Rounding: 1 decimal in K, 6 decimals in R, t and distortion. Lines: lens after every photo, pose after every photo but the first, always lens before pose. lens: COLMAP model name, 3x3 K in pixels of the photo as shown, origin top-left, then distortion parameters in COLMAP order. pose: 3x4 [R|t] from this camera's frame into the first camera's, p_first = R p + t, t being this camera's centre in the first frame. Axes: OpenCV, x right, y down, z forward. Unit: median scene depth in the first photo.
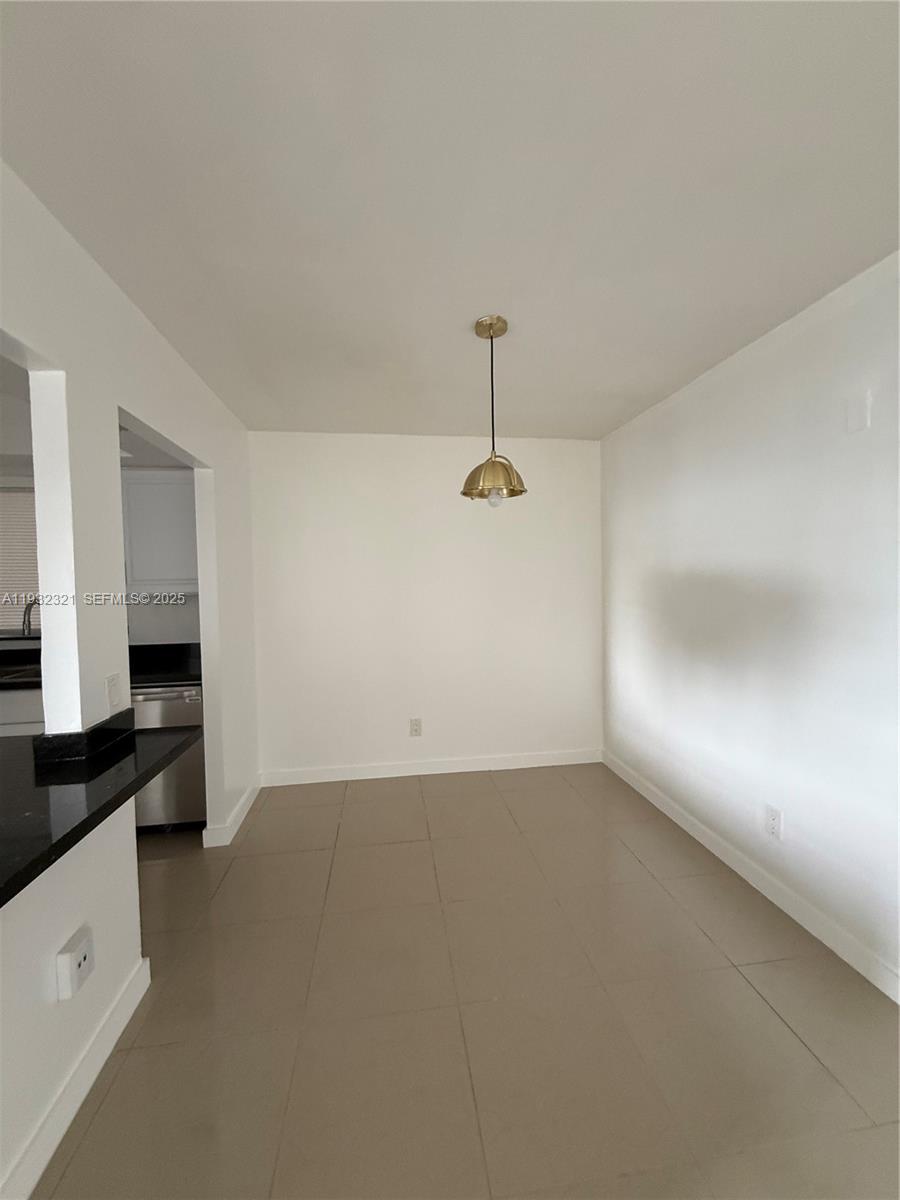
lens RADIAL K [[476.4, 0, 444.9], [0, 476.4, 594.3], [0, 0, 1]] dist [-0.002162, 0.000367]
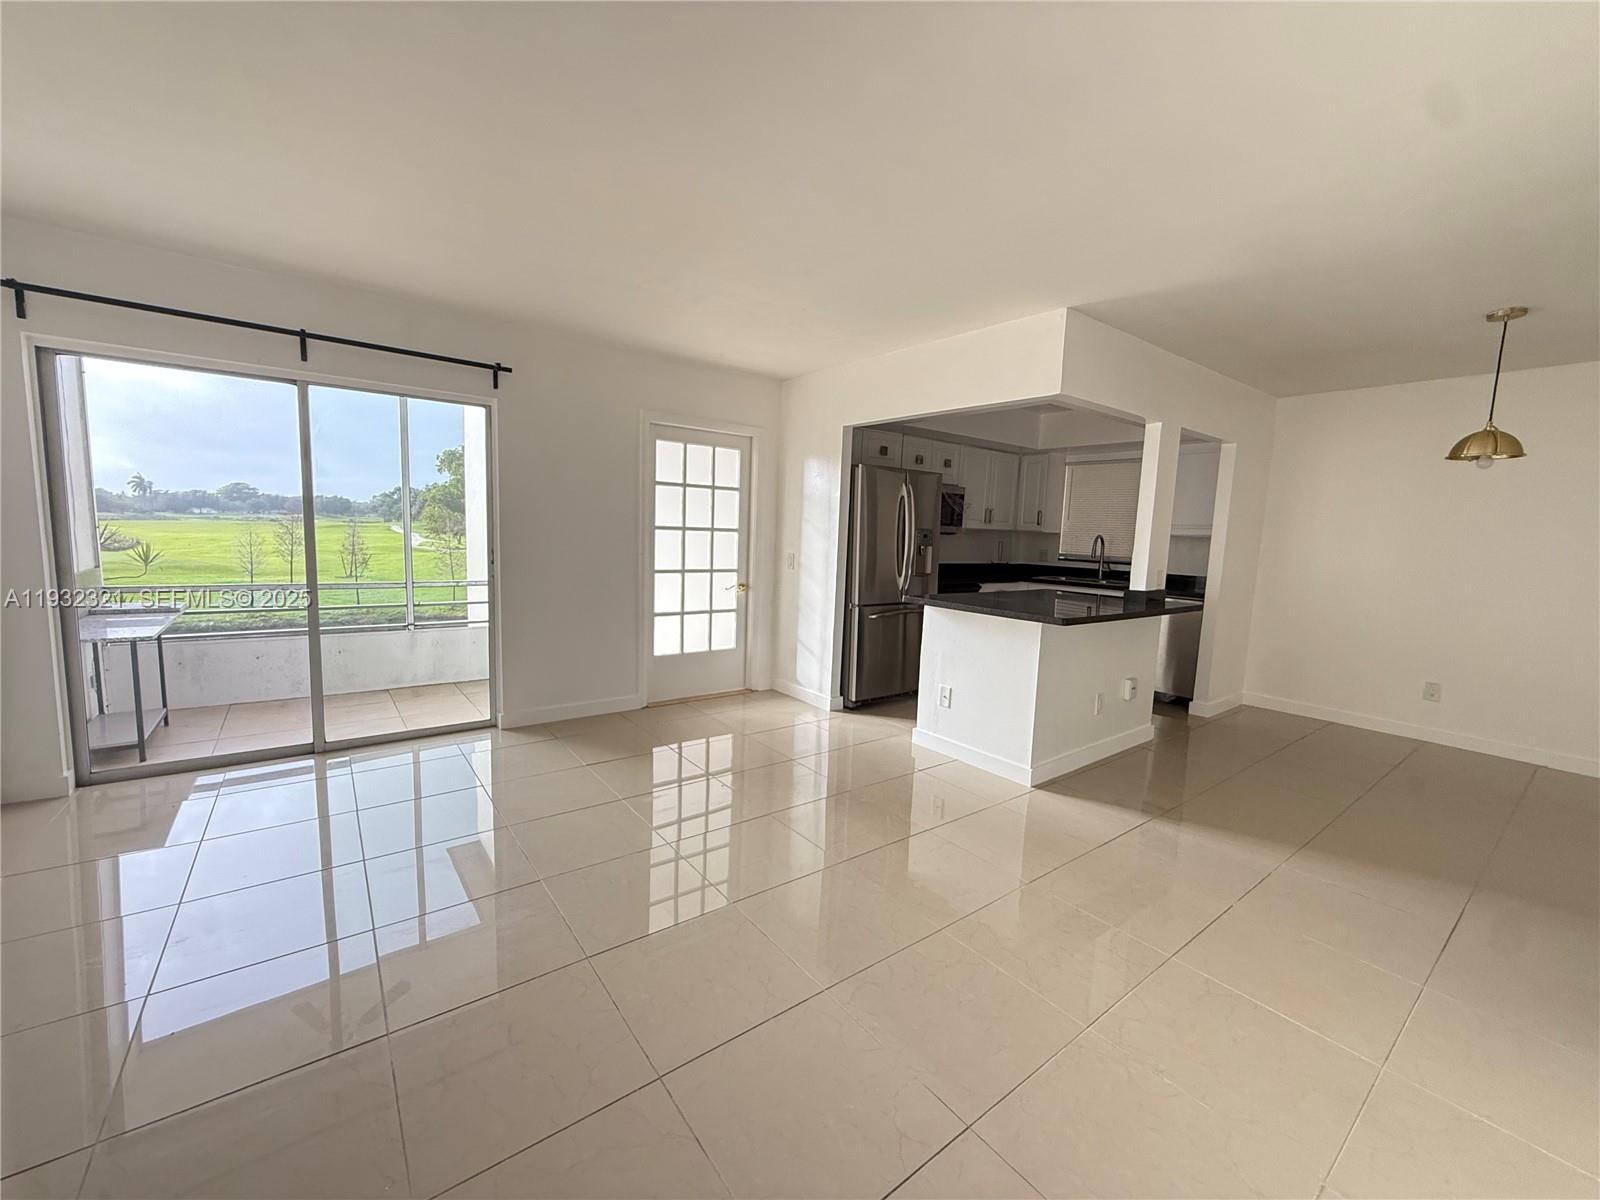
lens RADIAL K [[635.2, 0, 794.9], [0, 635.2, 599.3], [0, 0, 1]] dist [-0.002162, 0.000367]
pose [[0.490879, 0.129894, -0.861490, 0.506210], [-0.077652, 0.991411, 0.105237, 0.082908], [0.867760, 0.015238, 0.496749, -0.973009]]
